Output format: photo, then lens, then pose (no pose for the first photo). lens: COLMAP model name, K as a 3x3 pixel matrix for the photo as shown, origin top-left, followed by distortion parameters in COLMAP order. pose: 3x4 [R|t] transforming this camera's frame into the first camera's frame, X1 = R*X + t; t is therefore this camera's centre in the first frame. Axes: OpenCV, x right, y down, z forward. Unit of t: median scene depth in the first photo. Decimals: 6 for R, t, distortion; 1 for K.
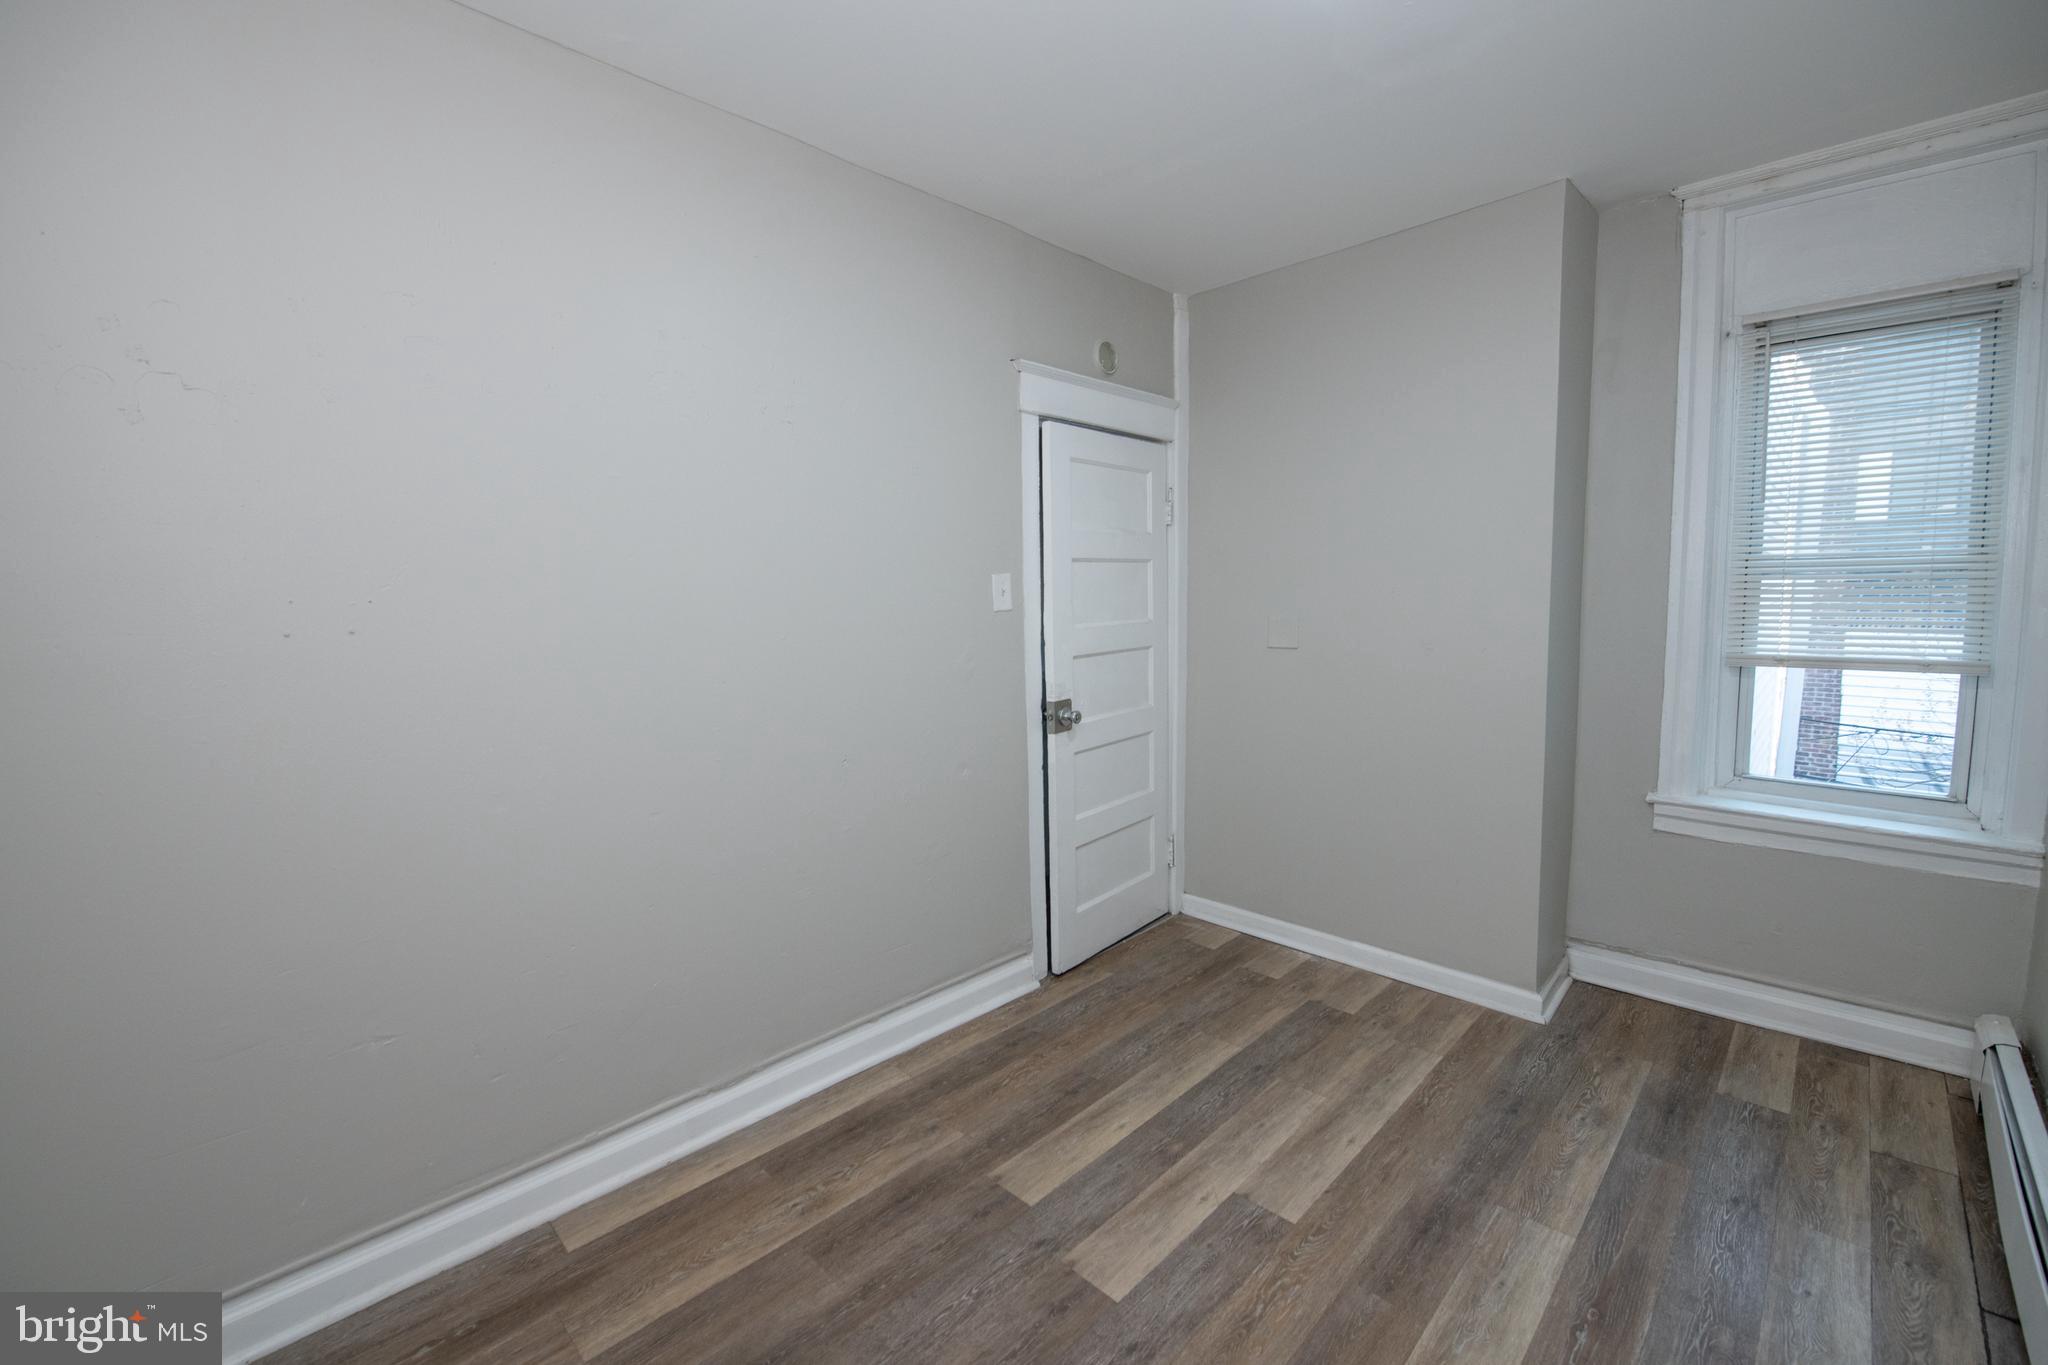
lens RADIAL K [[826.5, 0, 1023.9], [0, 826.5, 668.1], [0, 0, 1]] dist [-0.014360, -0.001005]
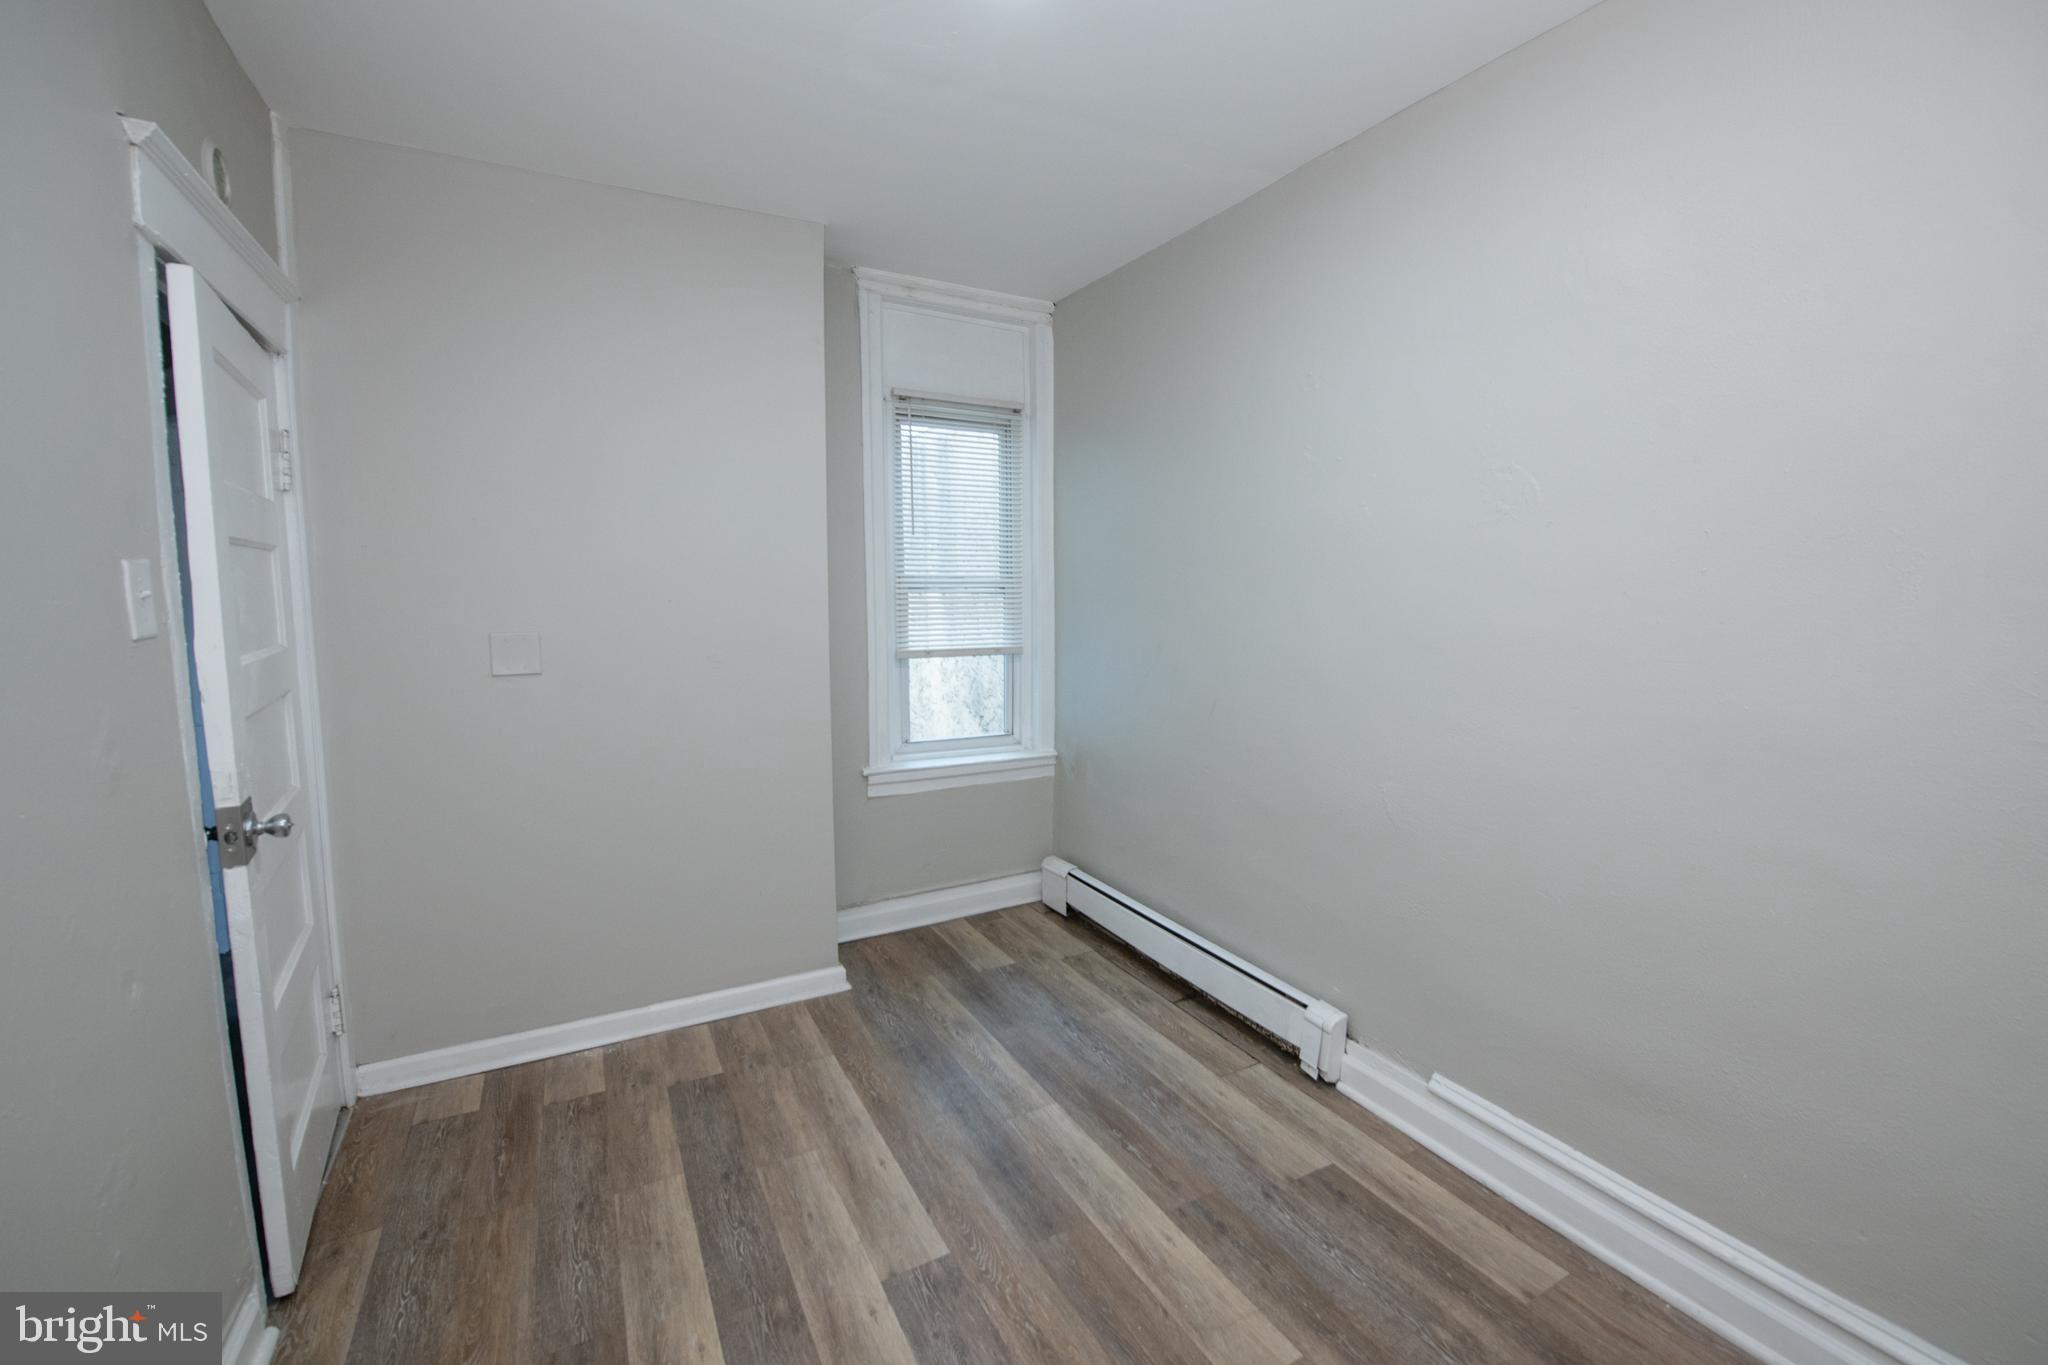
lens RADIAL K [[876.7, 0, 1027.9], [0, 876.7, 688.7], [0, 0, 1]] dist [-0.013115, -0.001584]
pose [[0.277387, -0.091749, 0.956367, -0.437801], [0.083996, 0.993934, 0.070990, -0.040065], [-0.957079, 0.060639, 0.283411, 0.443673]]
